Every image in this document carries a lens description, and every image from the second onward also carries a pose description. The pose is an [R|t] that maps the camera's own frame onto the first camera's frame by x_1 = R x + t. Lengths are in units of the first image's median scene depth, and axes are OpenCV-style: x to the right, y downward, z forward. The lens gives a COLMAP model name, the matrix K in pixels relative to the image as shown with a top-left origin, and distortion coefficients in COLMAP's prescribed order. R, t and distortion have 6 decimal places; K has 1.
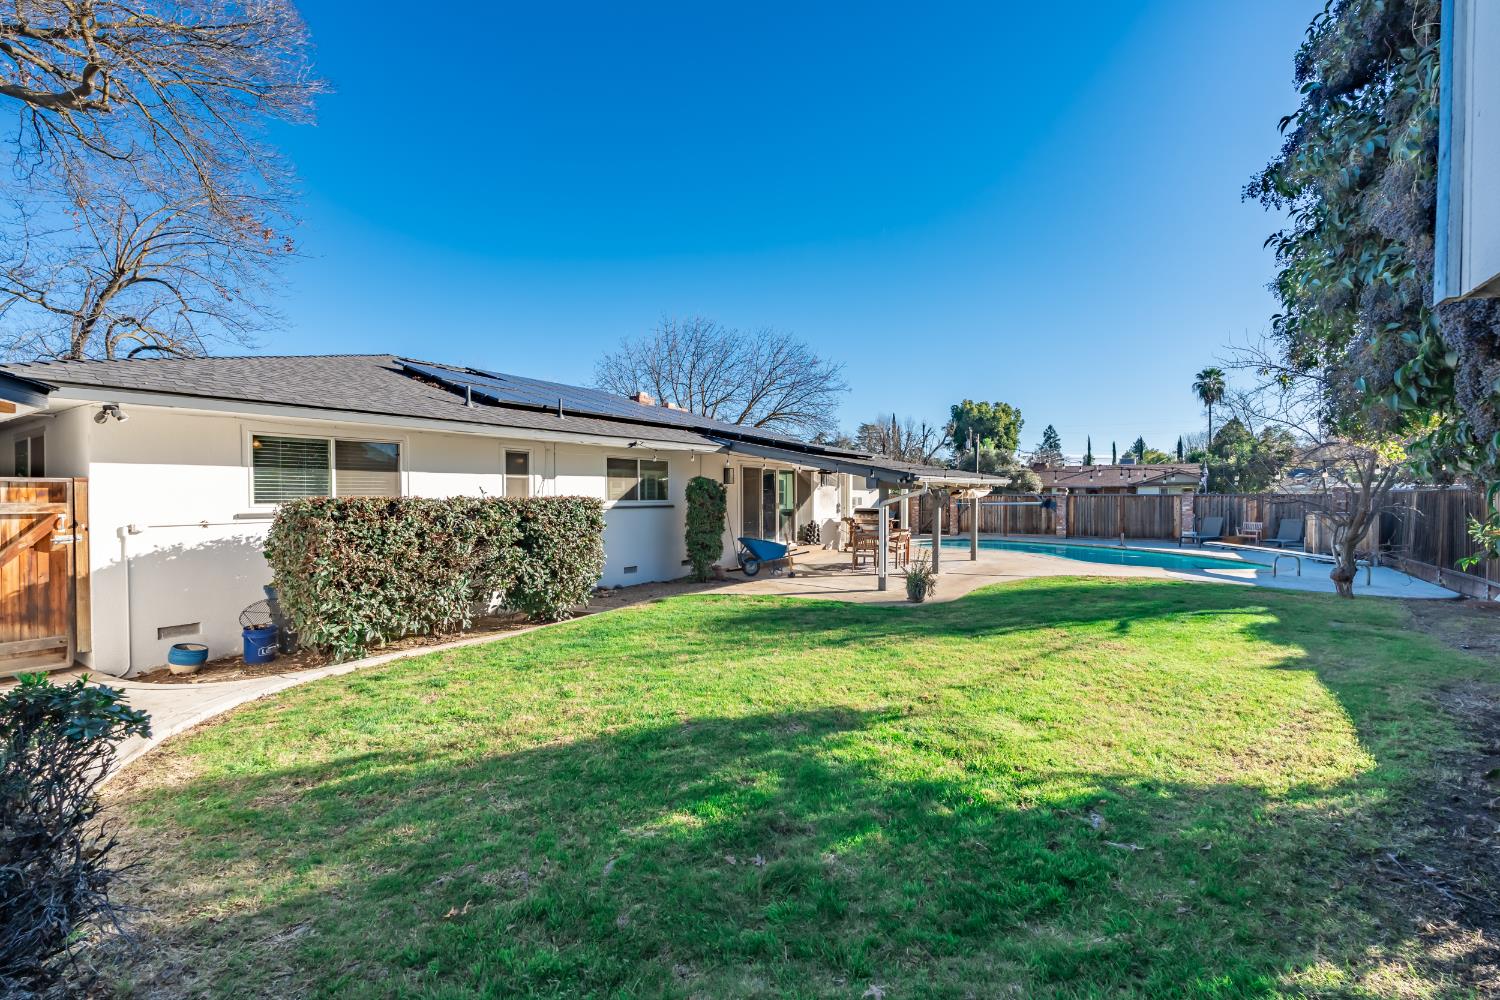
lens RADIAL K [[645.9, 0, 765.0], [0, 645.9, 512.5], [0, 0, 1]] dist [0.000225, 0.000048]
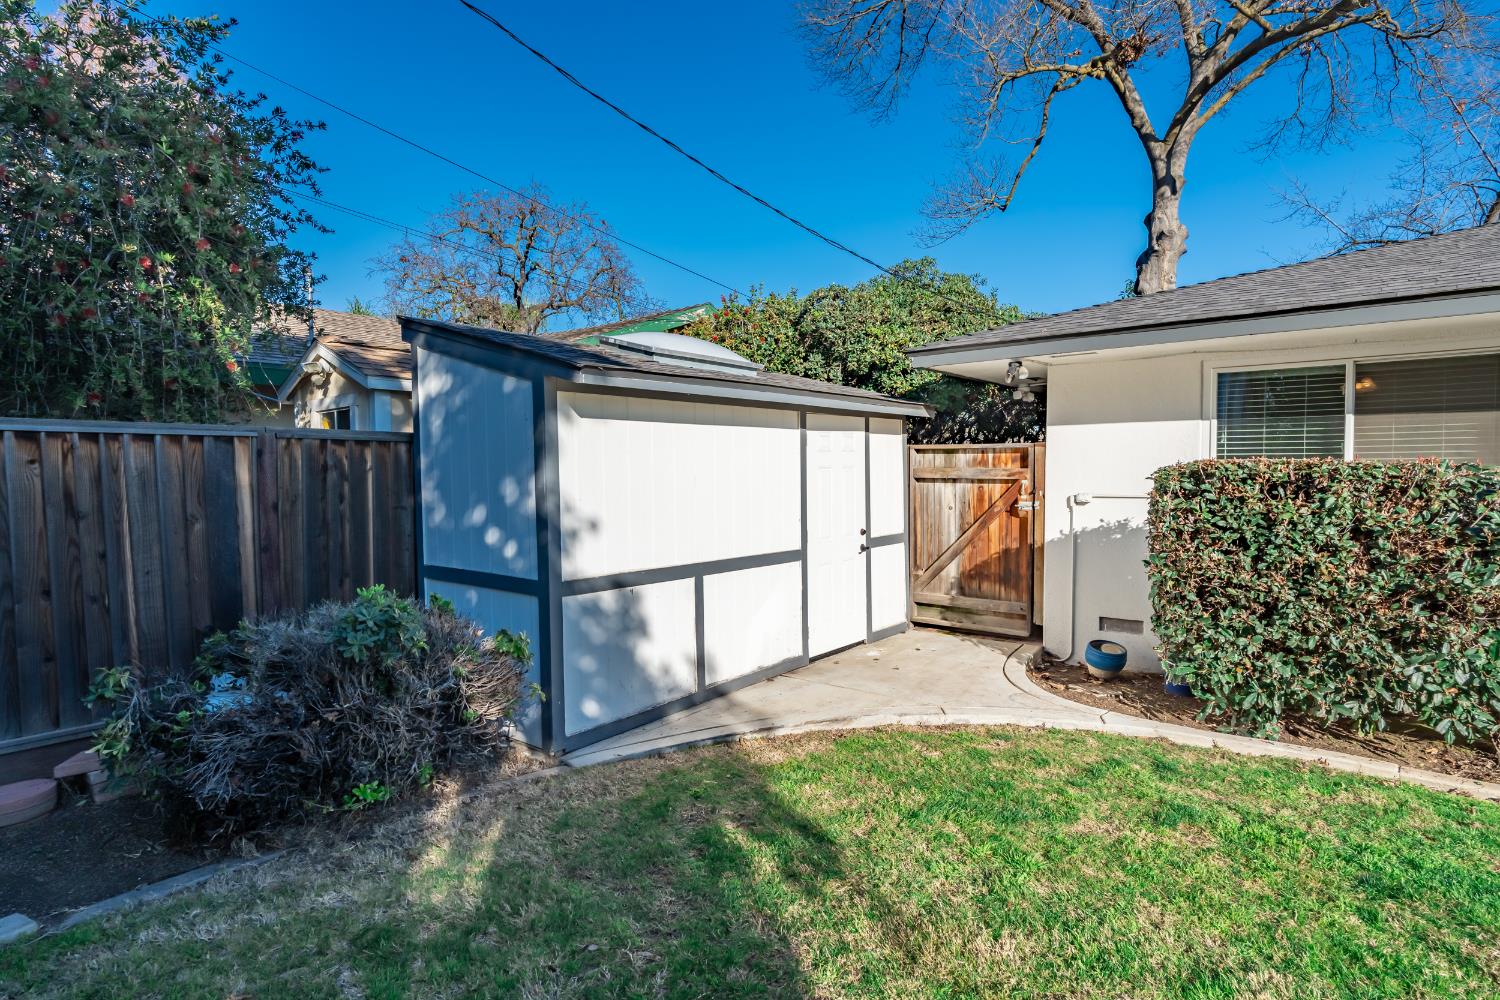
lens RADIAL K [[788.6, 0, 751.0], [0, 788.6, 505.1], [0, 0, 1]] dist [-0.000077, -0.000106]
pose [[-0.112405, 0.046539, -0.992572, 0.145880], [-0.023015, 0.998513, 0.049424, -0.008913], [0.993396, 0.028400, -0.111167, 0.716714]]
